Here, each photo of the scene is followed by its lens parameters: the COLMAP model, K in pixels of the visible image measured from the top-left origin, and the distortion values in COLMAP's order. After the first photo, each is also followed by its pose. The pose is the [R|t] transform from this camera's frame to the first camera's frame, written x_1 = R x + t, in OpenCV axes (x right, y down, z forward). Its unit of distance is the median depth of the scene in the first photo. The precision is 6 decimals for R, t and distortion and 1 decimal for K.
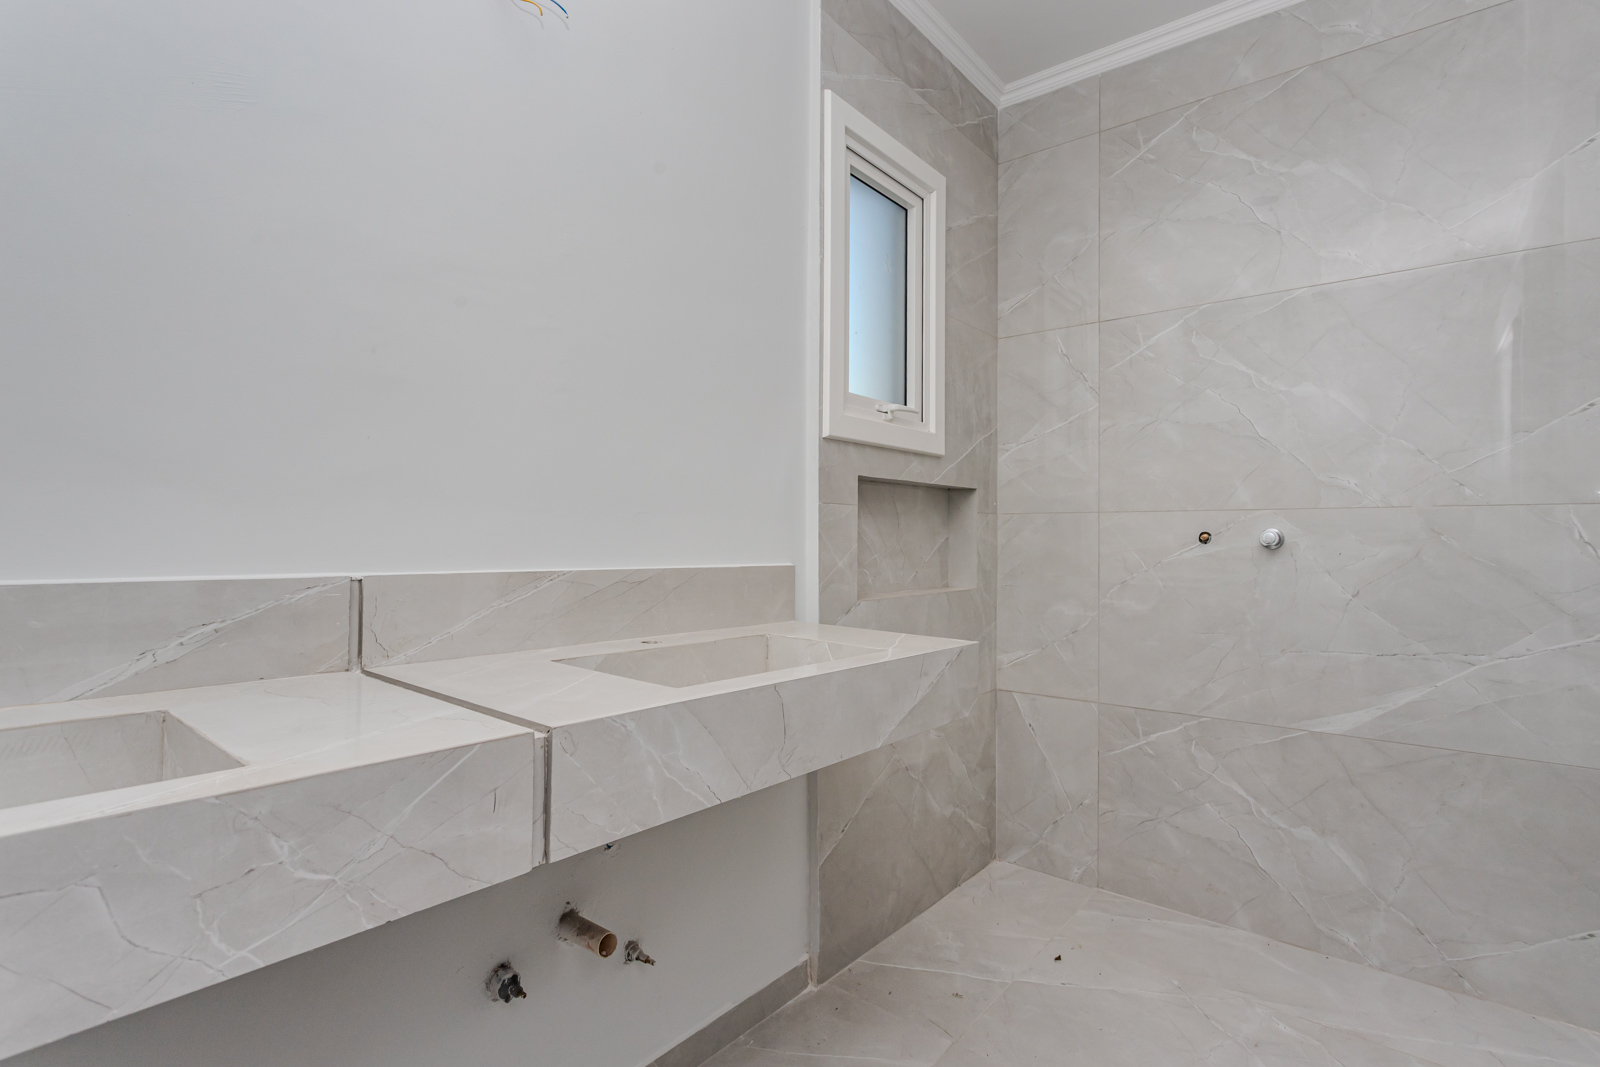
lens RADIAL K [[757.7, 0, 809.0], [0, 757.7, 545.3], [0, 0, 1]] dist [0.001882, 0.002036]
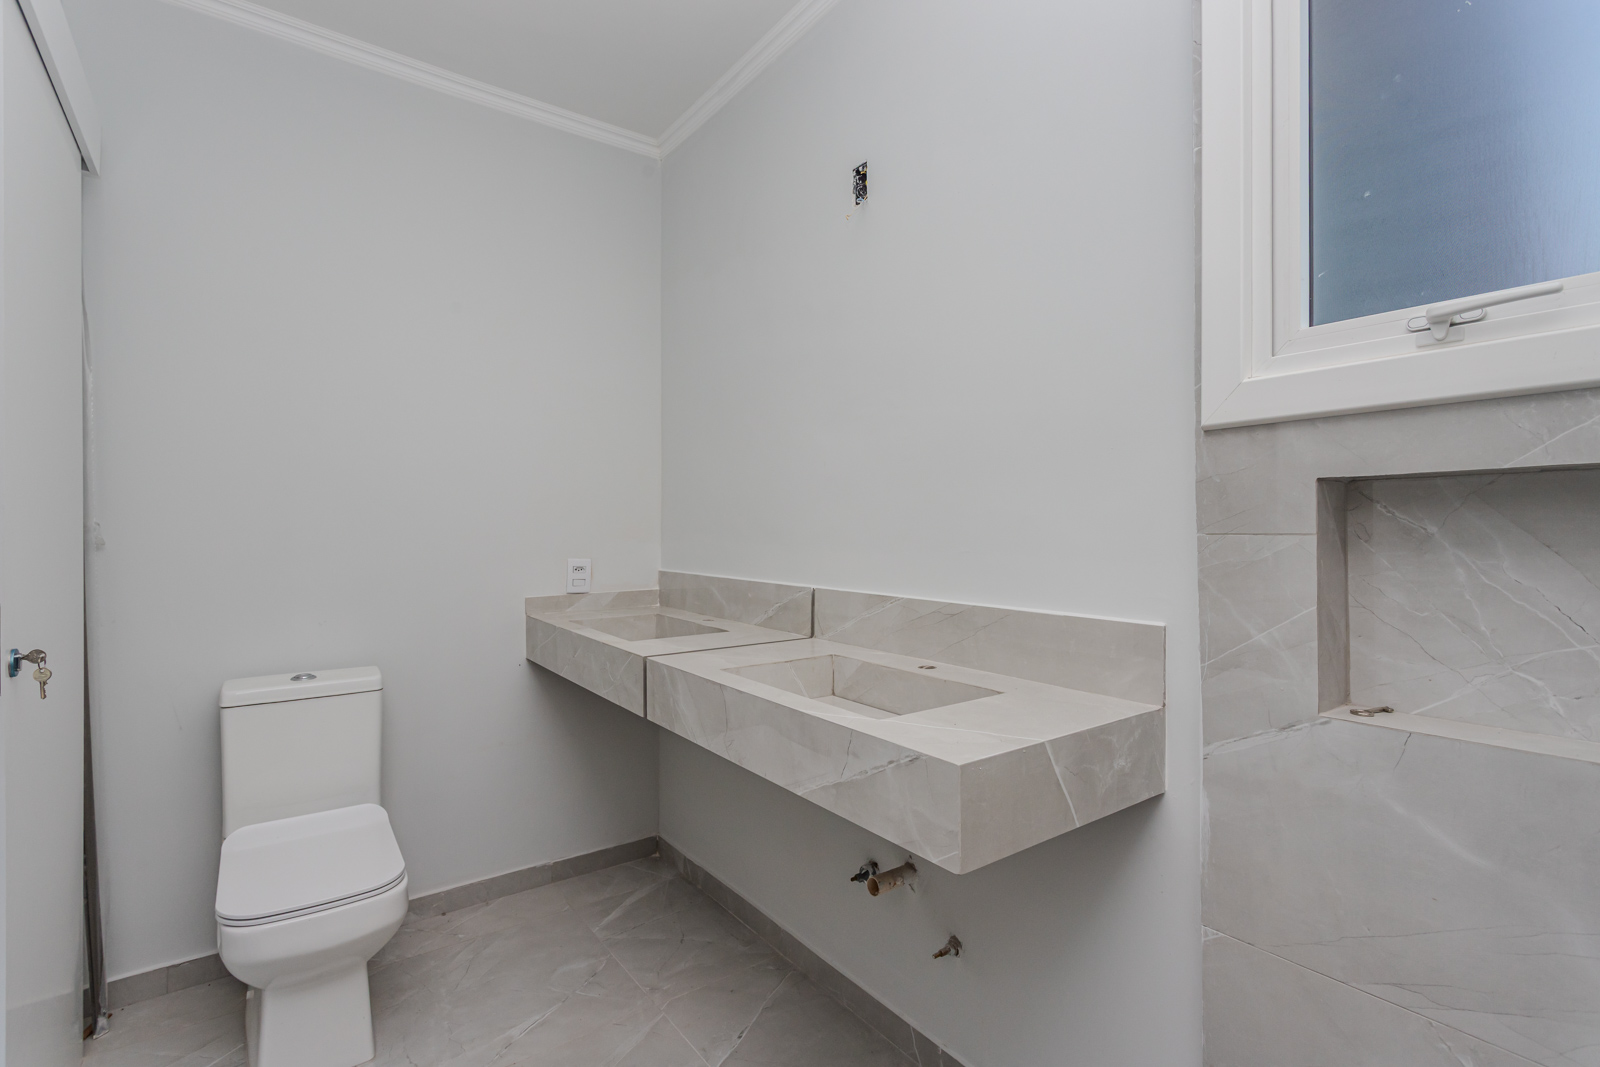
lens RADIAL K [[757.7, 0, 809.8], [0, 757.7, 525.9], [0, 0, 1]] dist [0.001882, 0.002036]
pose [[-0.244415, -0.009056, -0.969628, 0.951998], [-0.005276, 0.999954, -0.008009, -0.075399], [0.969656, 0.003159, -0.244452, 1.114944]]
